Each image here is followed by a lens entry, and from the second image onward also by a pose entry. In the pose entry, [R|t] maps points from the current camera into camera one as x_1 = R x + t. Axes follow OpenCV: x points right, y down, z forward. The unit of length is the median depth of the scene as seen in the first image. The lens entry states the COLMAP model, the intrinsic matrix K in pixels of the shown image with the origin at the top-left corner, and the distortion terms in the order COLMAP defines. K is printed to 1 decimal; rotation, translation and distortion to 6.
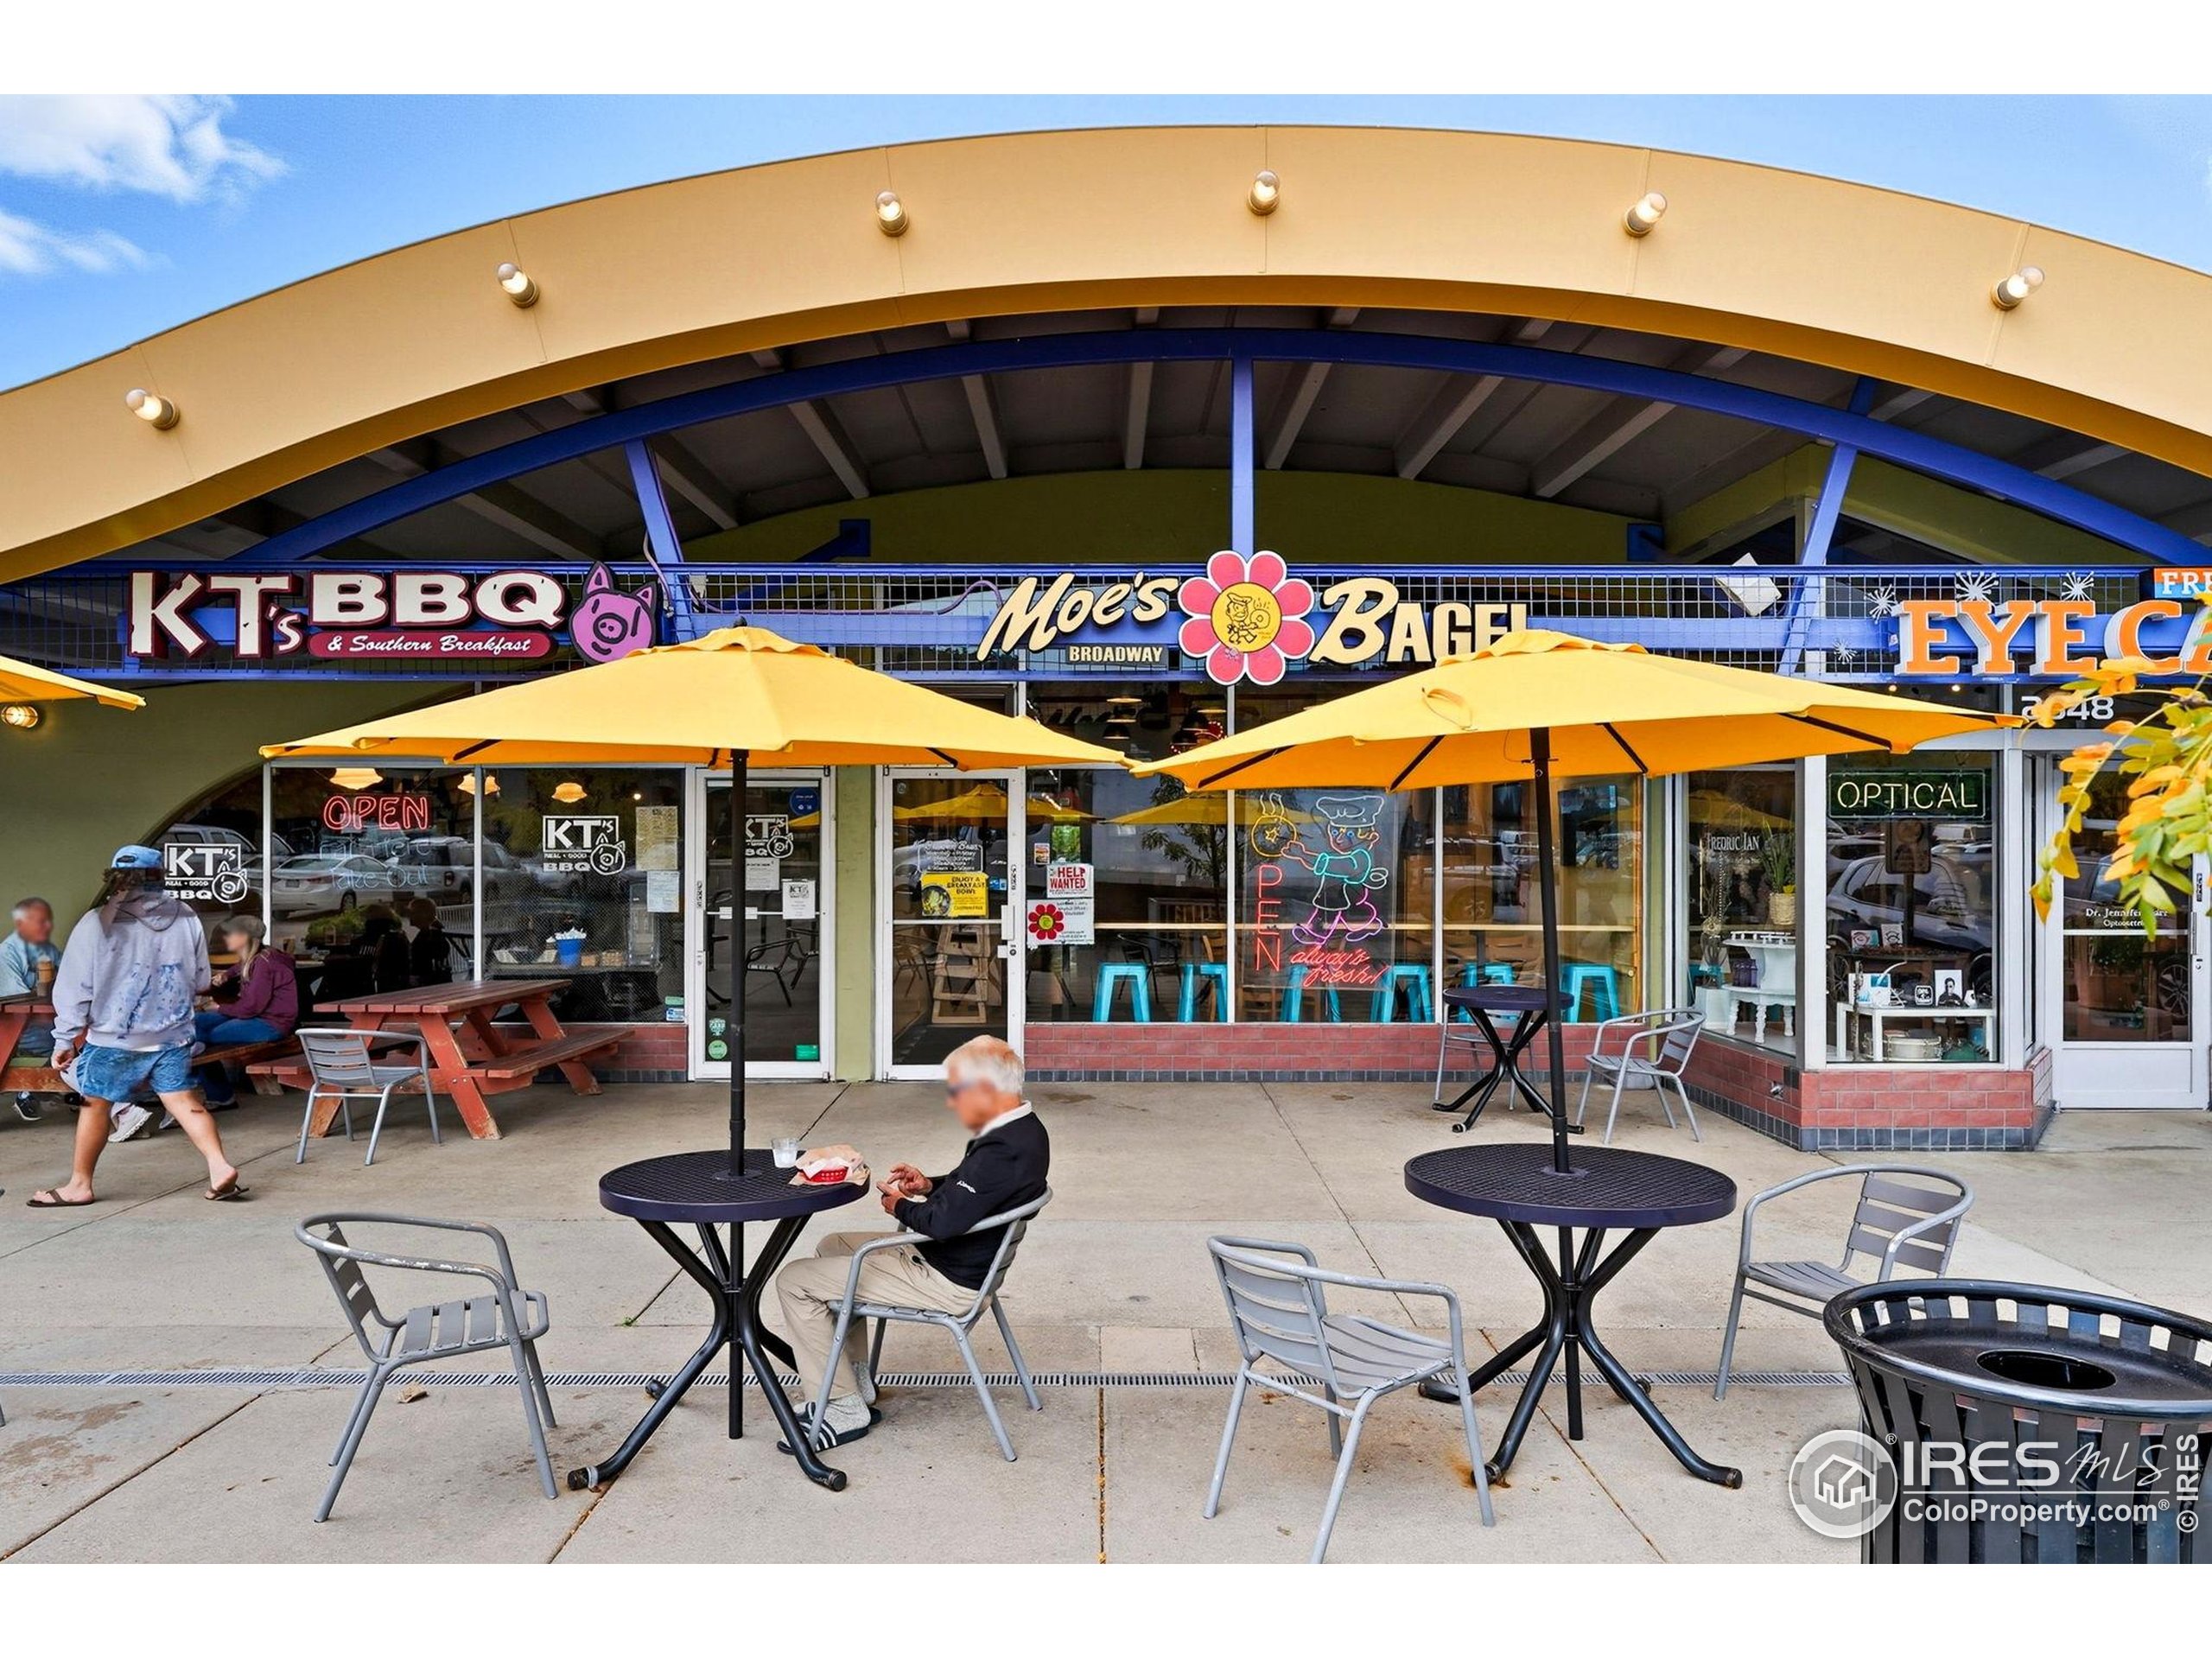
lens RADIAL K [[1504.0, 0, 1106.0], [0, 1504.0, 829.5], [0, 0, 1]] dist [0.003828, 0.000771]
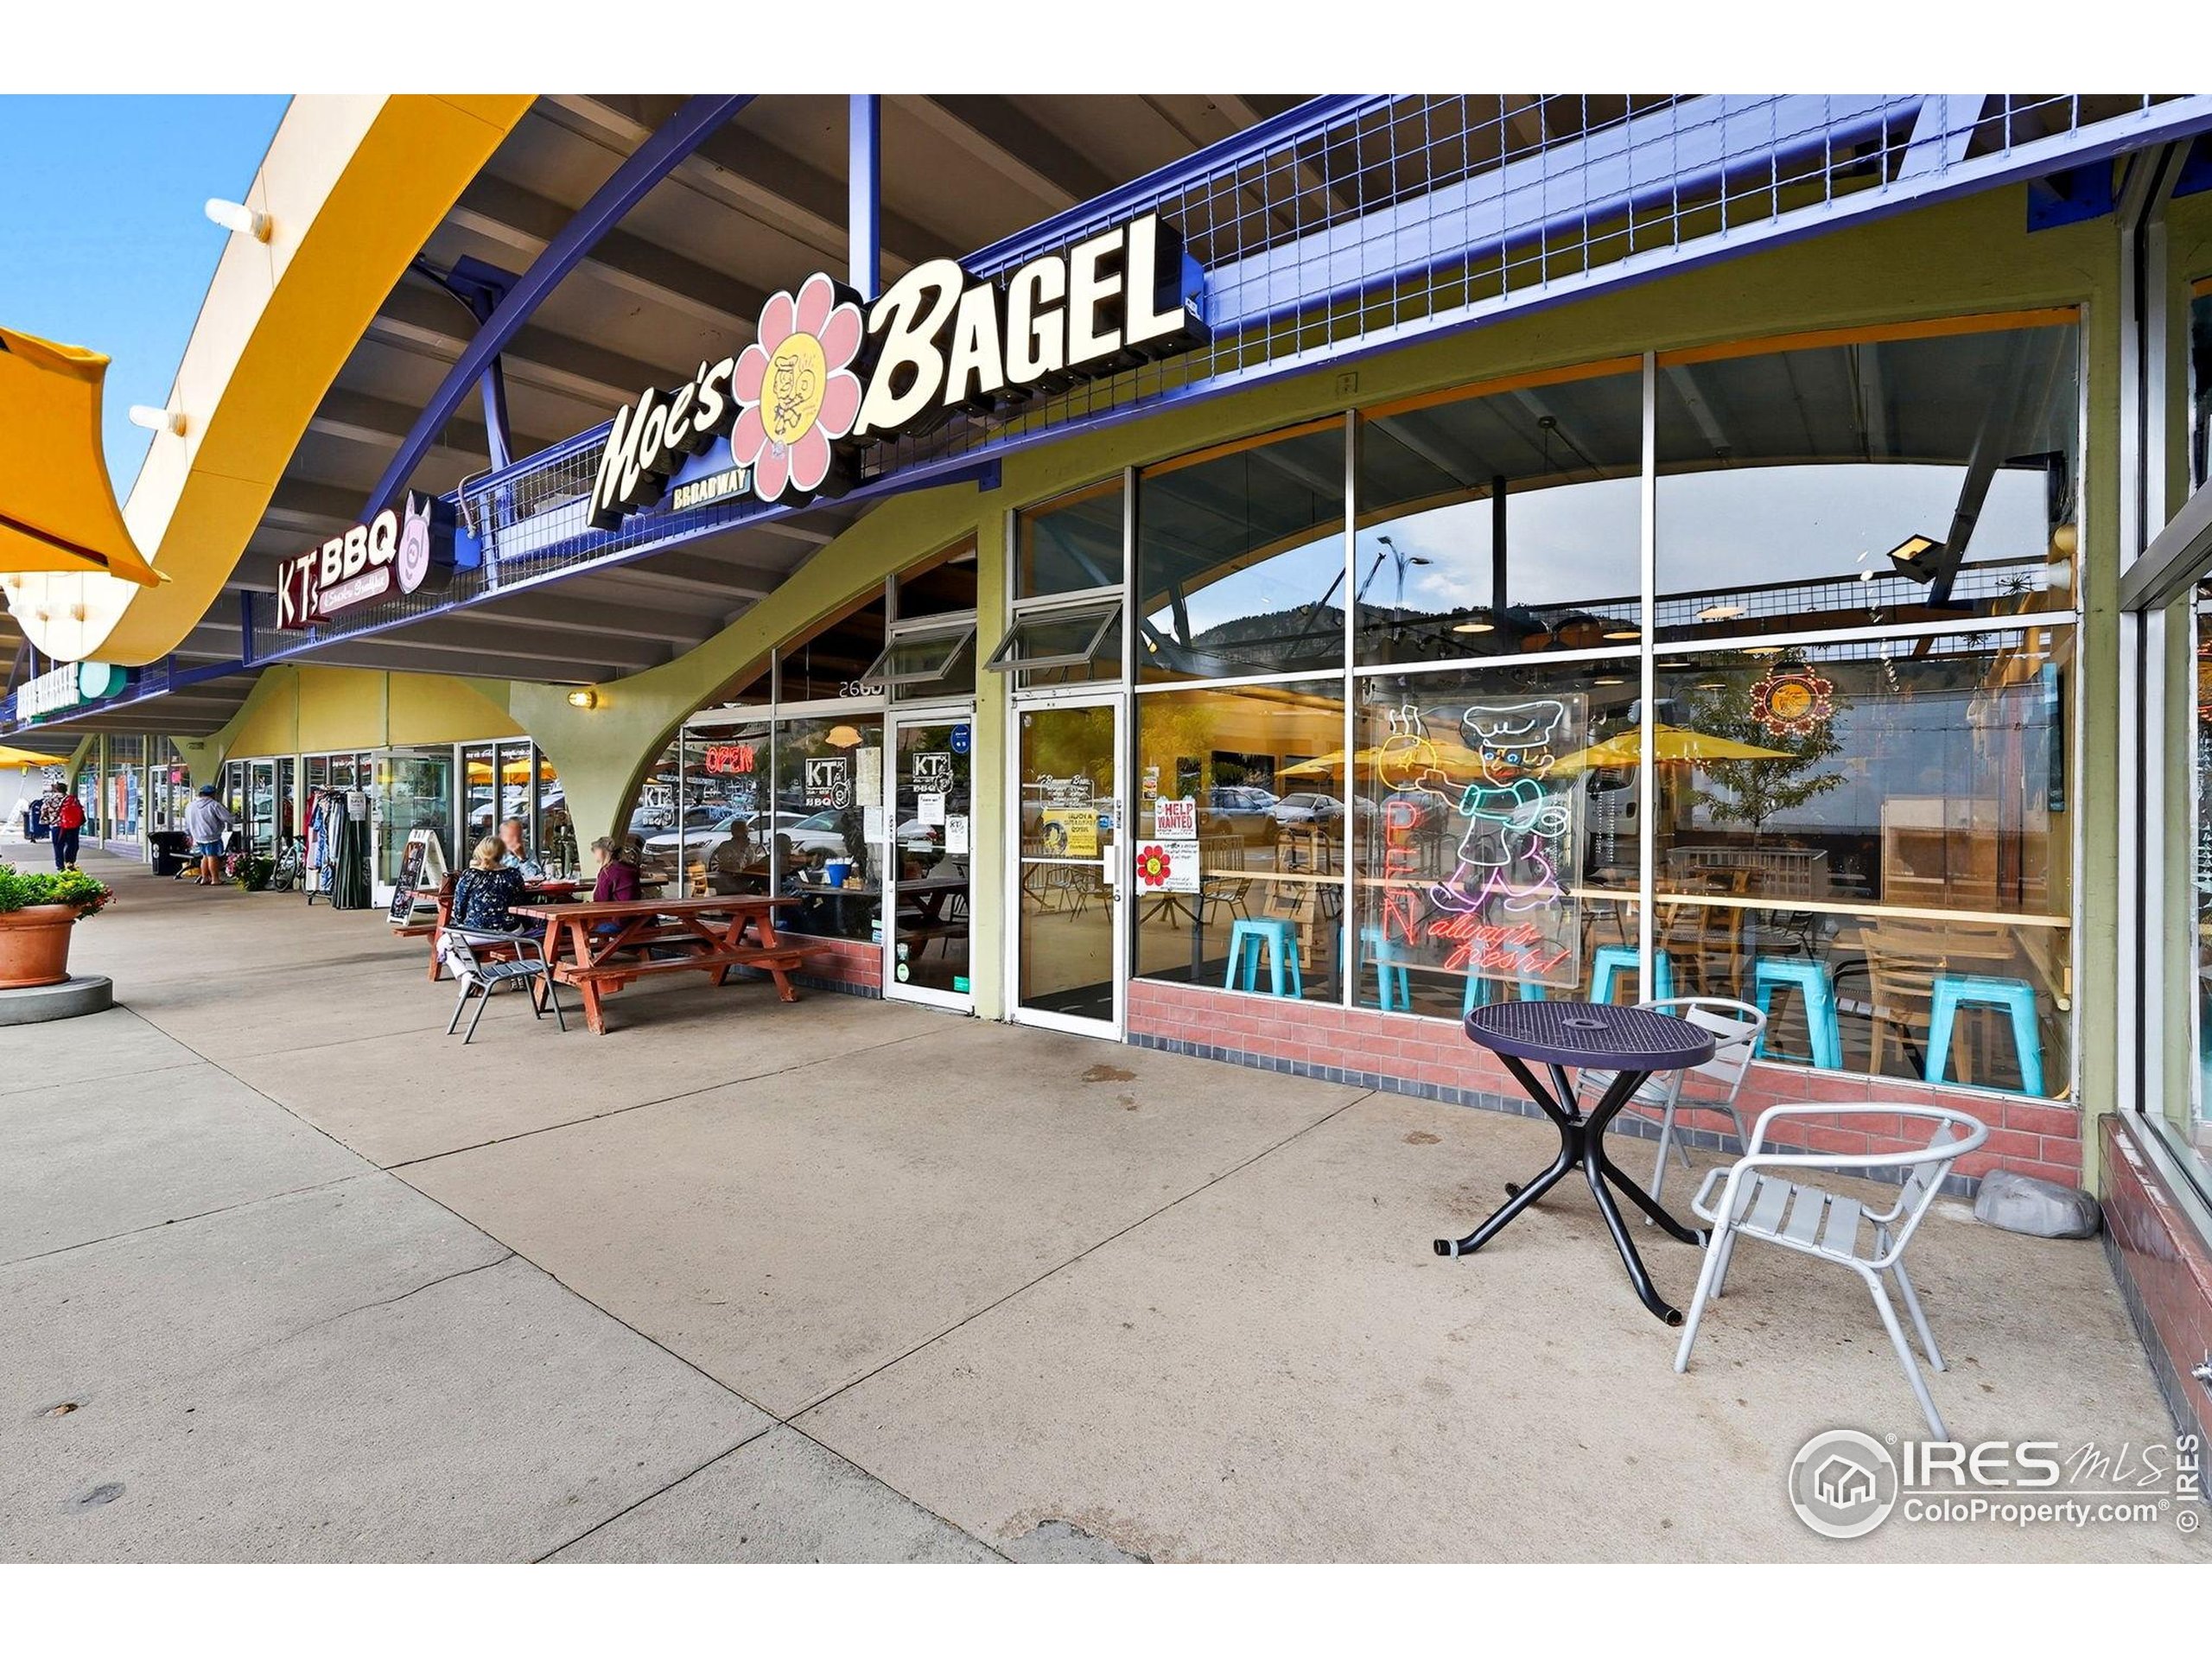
lens RADIAL K [[1042.6, 0, 1110.2], [0, 1042.6, 790.1], [0, 0, 1]] dist [-0.018340, 0.000295]
pose [[0.786624, -0.005074, -0.617412, 0.317911], [0.004162, 0.999987, -0.002915, 0.019028], [0.617419, -0.000277, 0.786635, 0.508735]]
